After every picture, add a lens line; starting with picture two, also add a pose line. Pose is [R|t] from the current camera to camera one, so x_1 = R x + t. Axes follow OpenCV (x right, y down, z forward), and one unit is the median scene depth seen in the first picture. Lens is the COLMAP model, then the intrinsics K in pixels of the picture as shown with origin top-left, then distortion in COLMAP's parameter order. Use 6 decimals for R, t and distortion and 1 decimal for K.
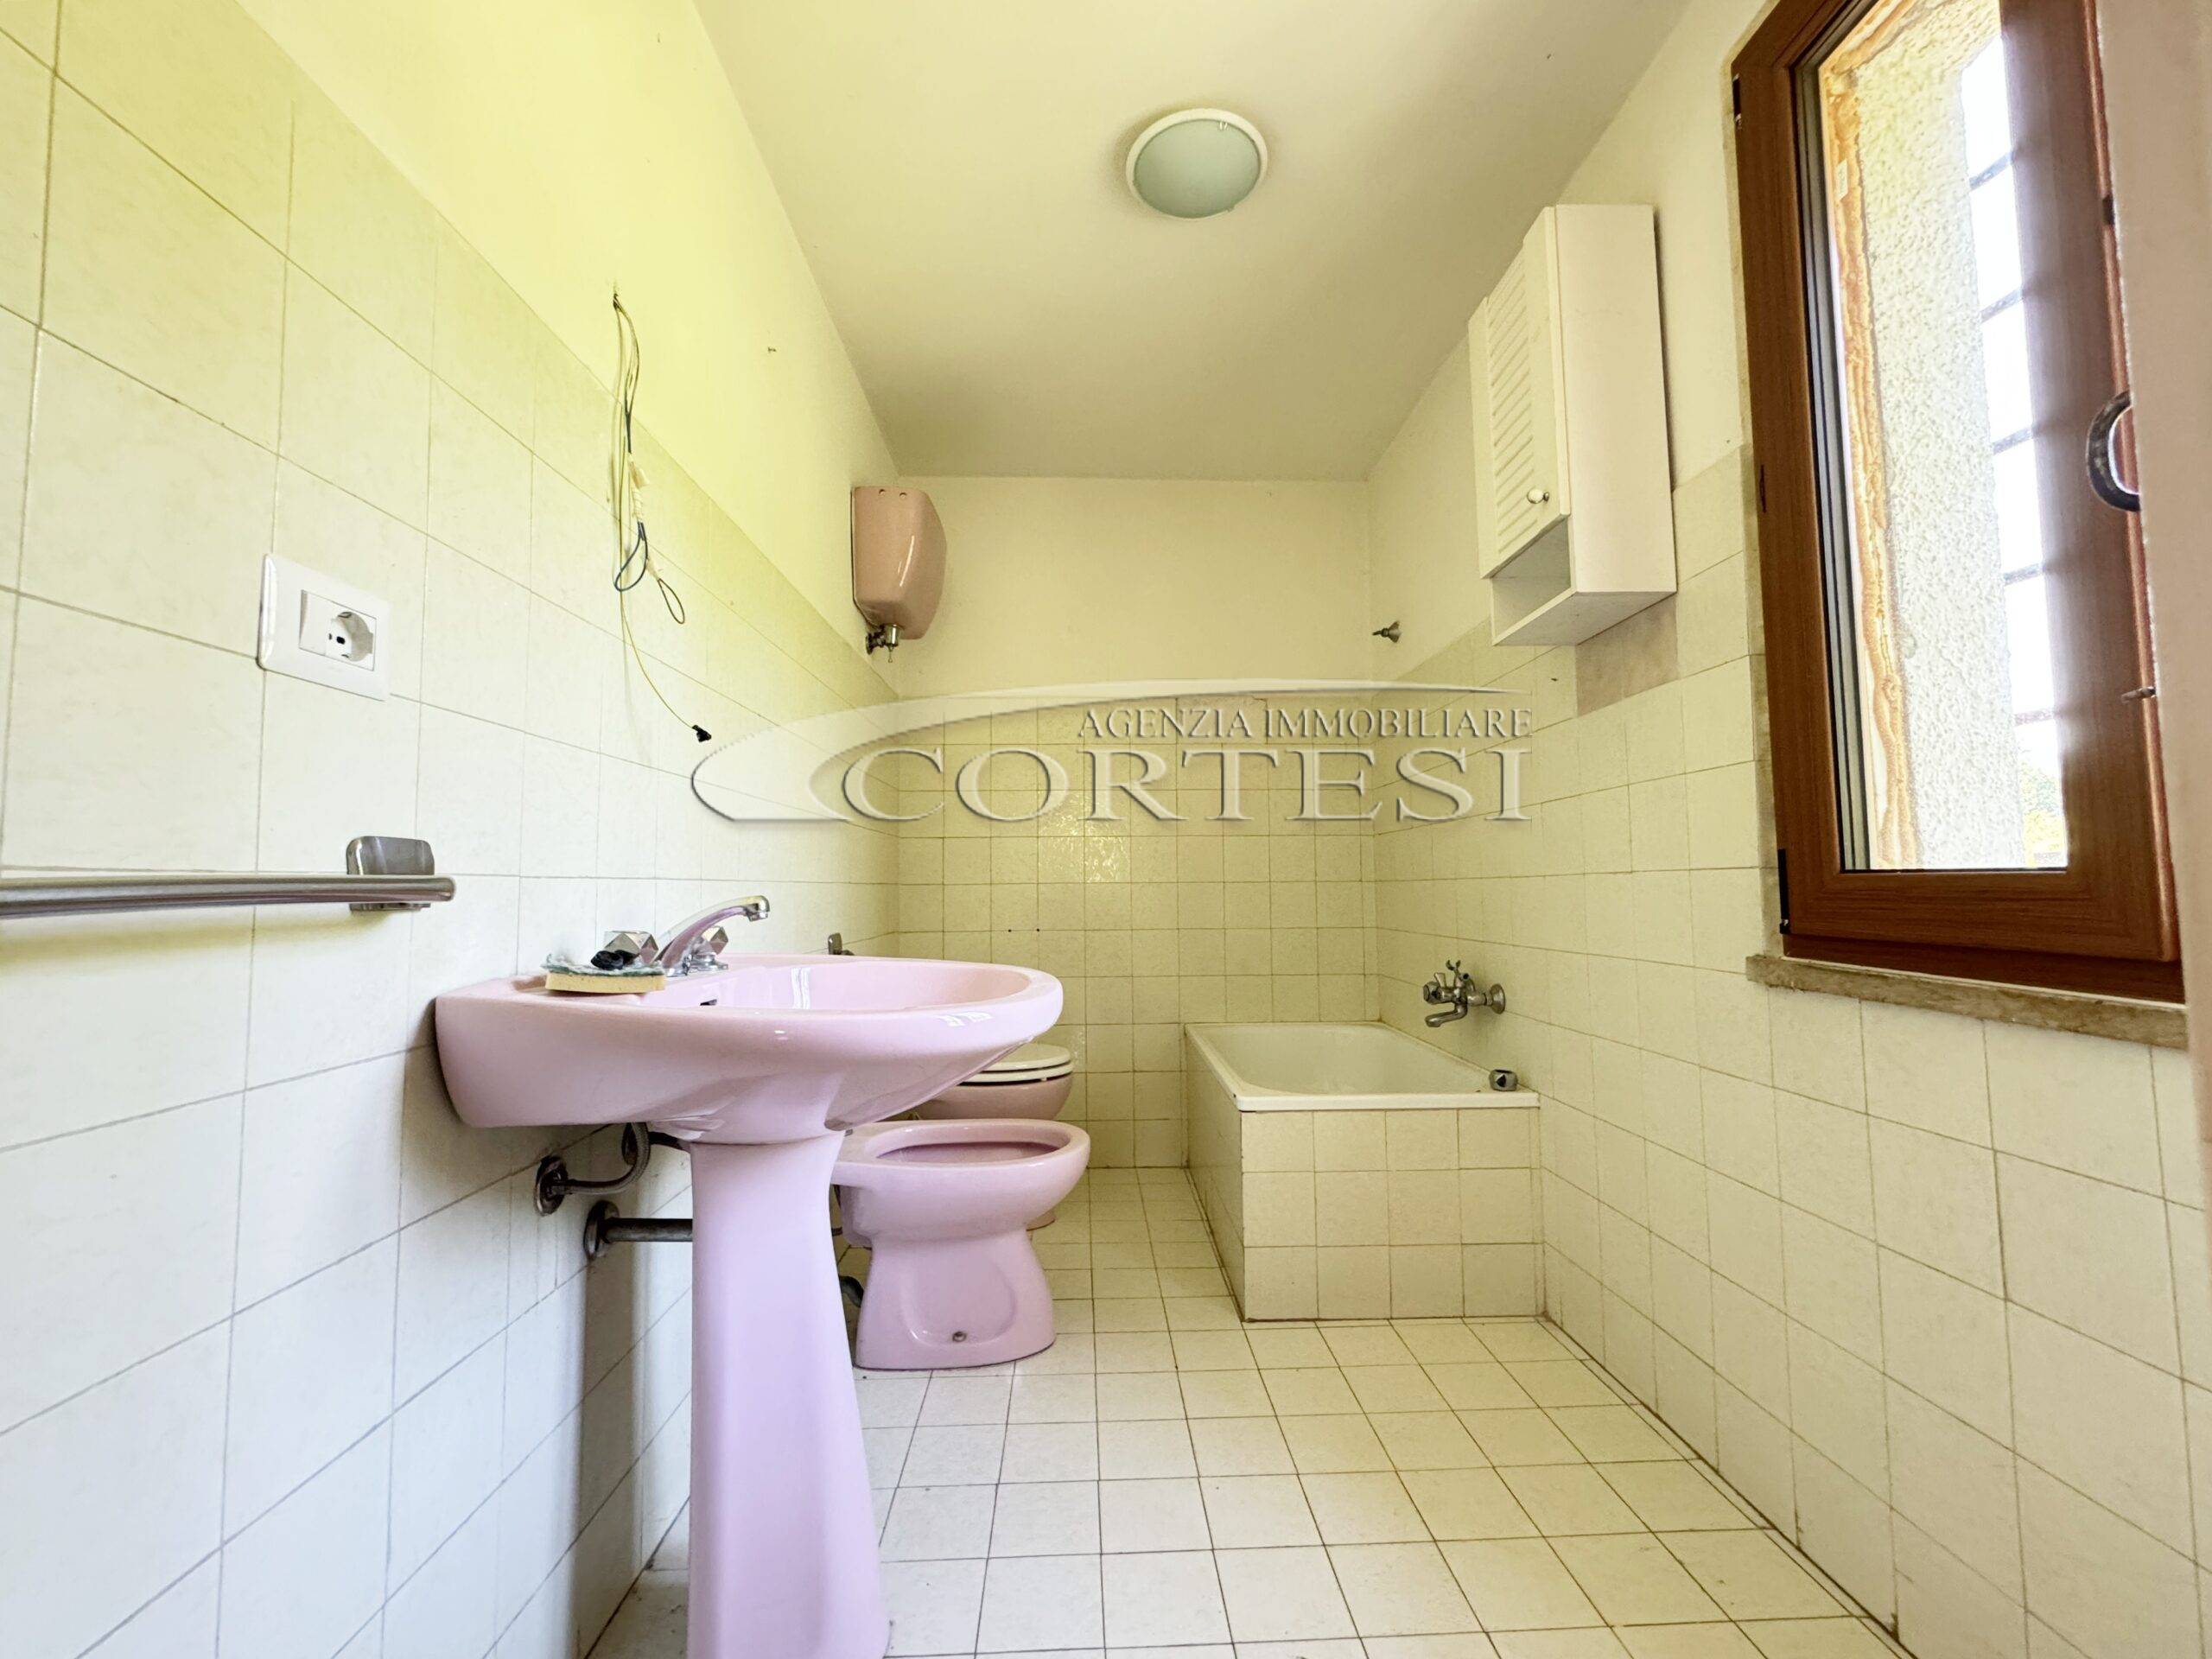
lens RADIAL K [[912.0, 0, 1106.0], [0, 912.0, 832.4], [0, 0, 1]] dist [-0.004565, 0.001829]
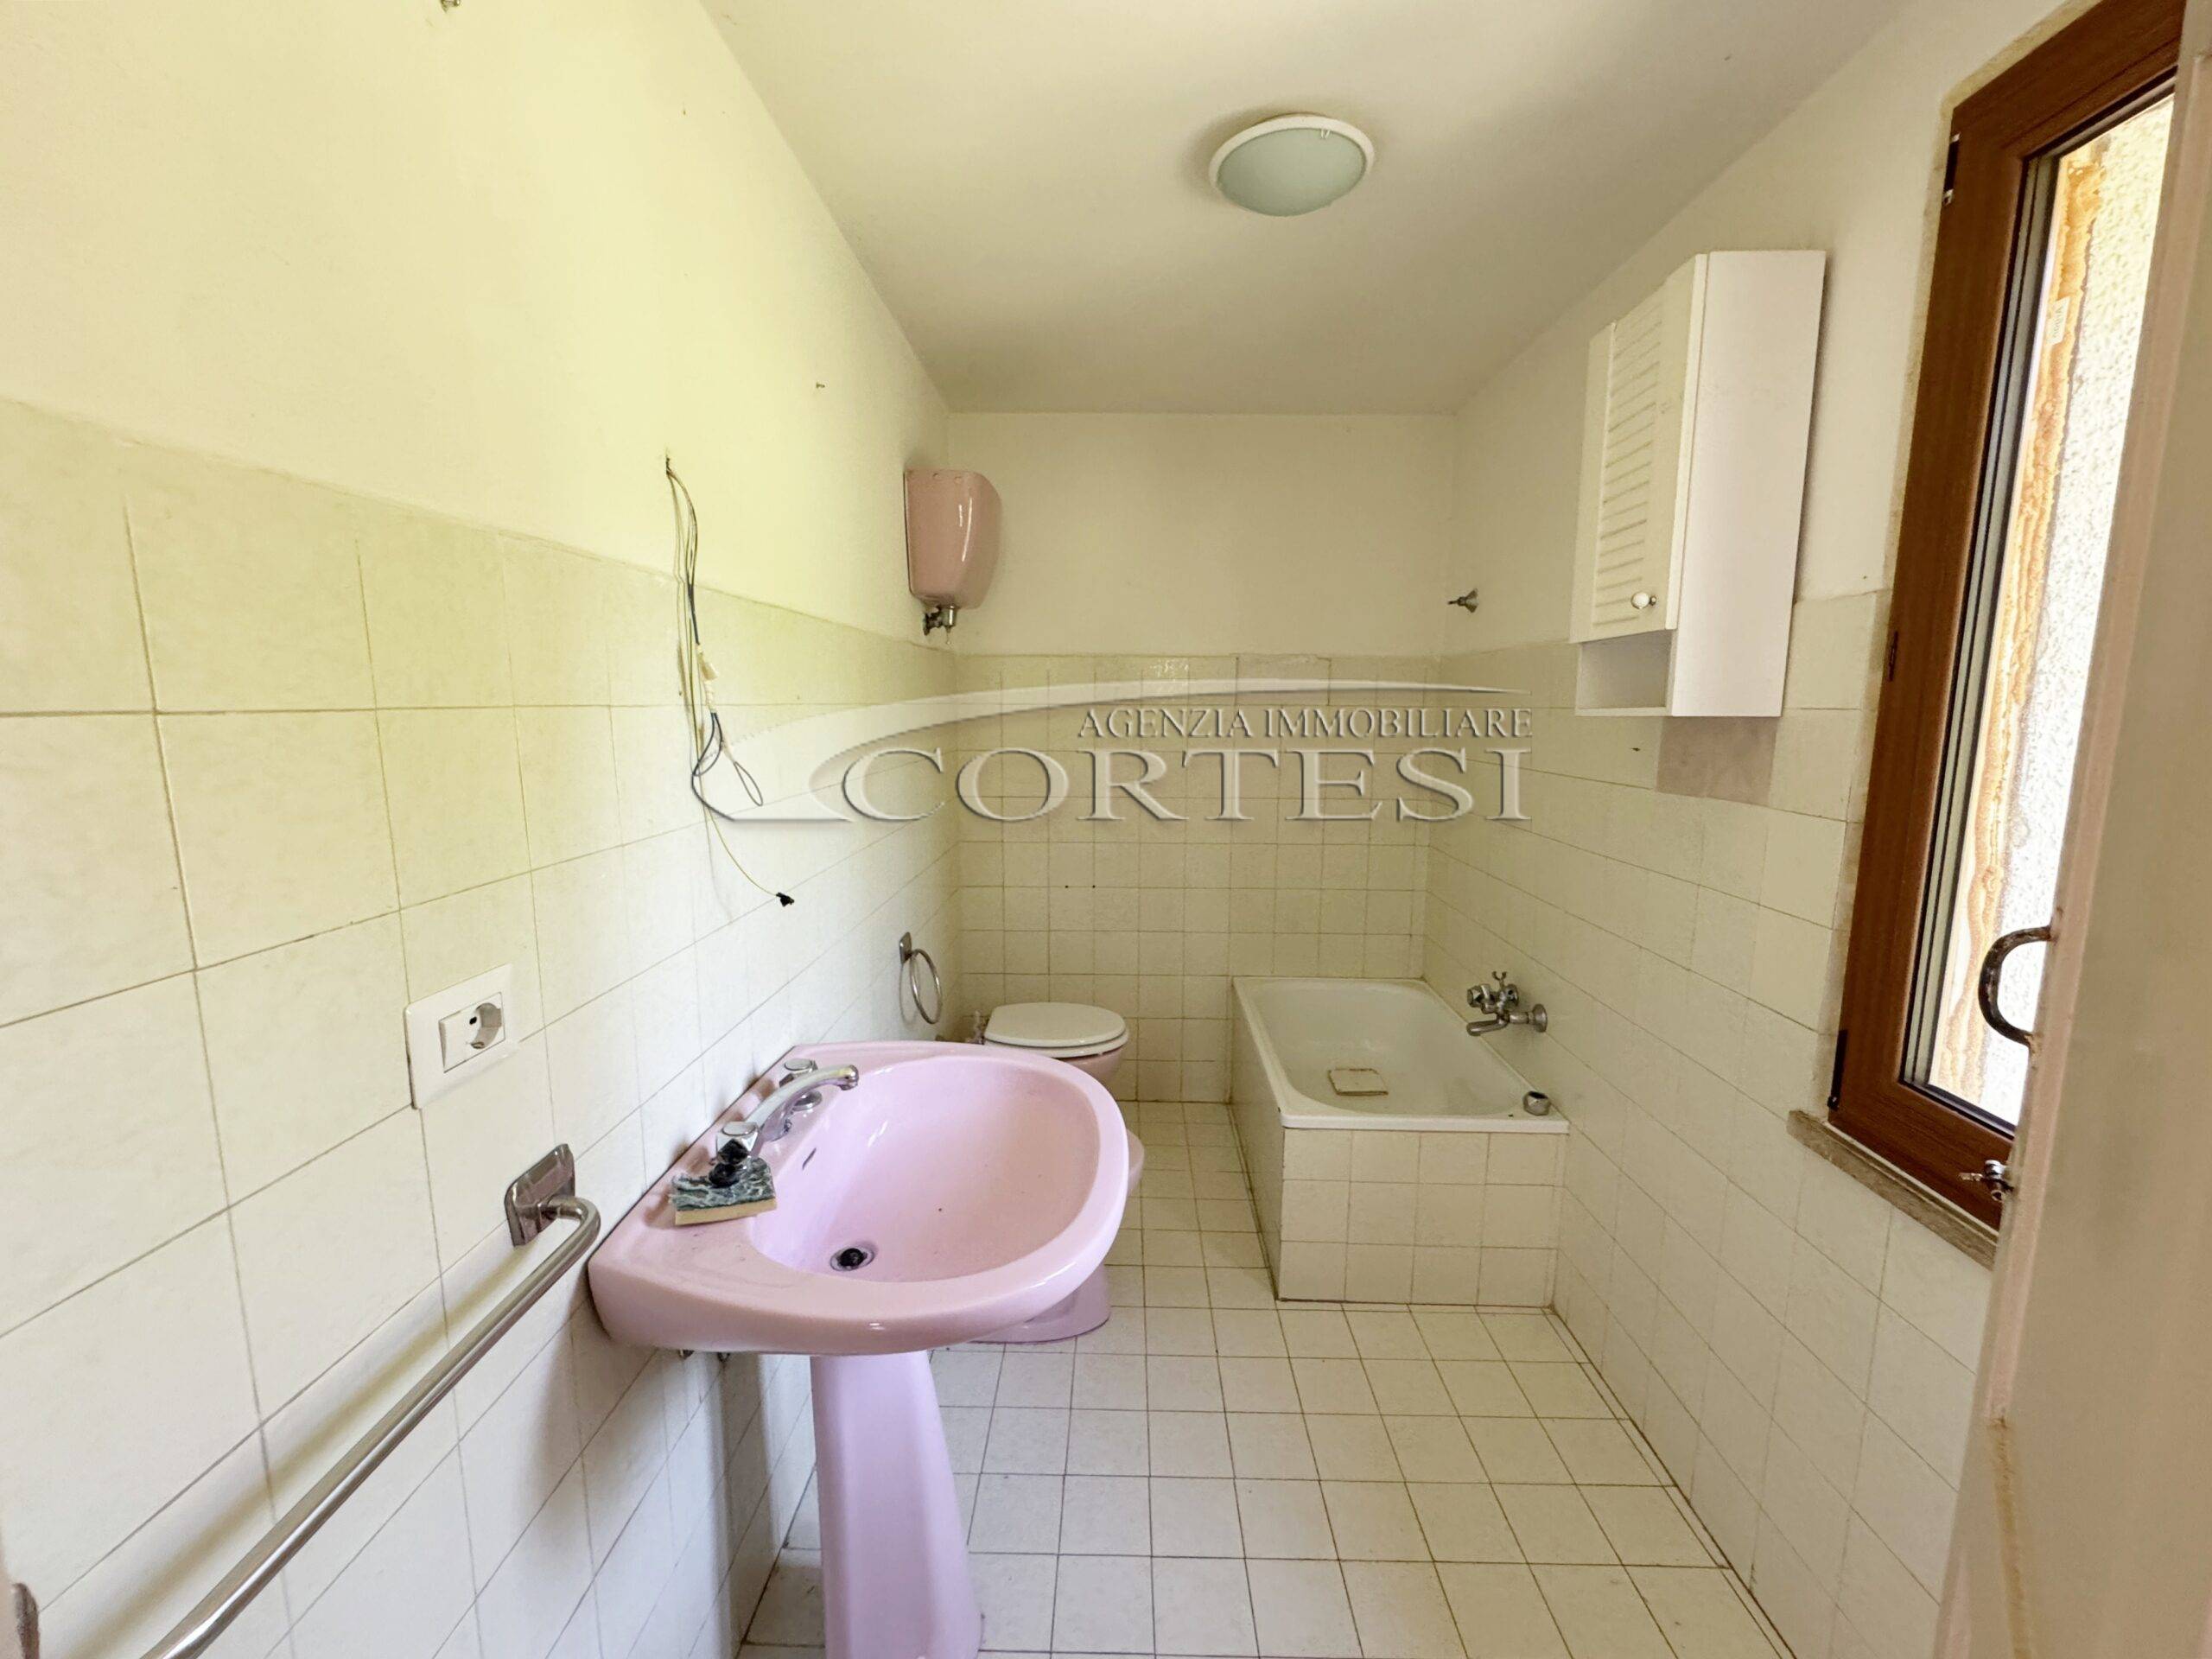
lens RADIAL K [[912.0, 0, 1100.5], [0, 912.0, 764.3], [0, 0, 1]] dist [-0.004565, 0.001829]
pose [[0.998445, 0.021621, -0.051384, -0.030254], [-0.010492, 0.978138, 0.207694, -0.435331], [0.054752, -0.206832, 0.976843, 0.030453]]
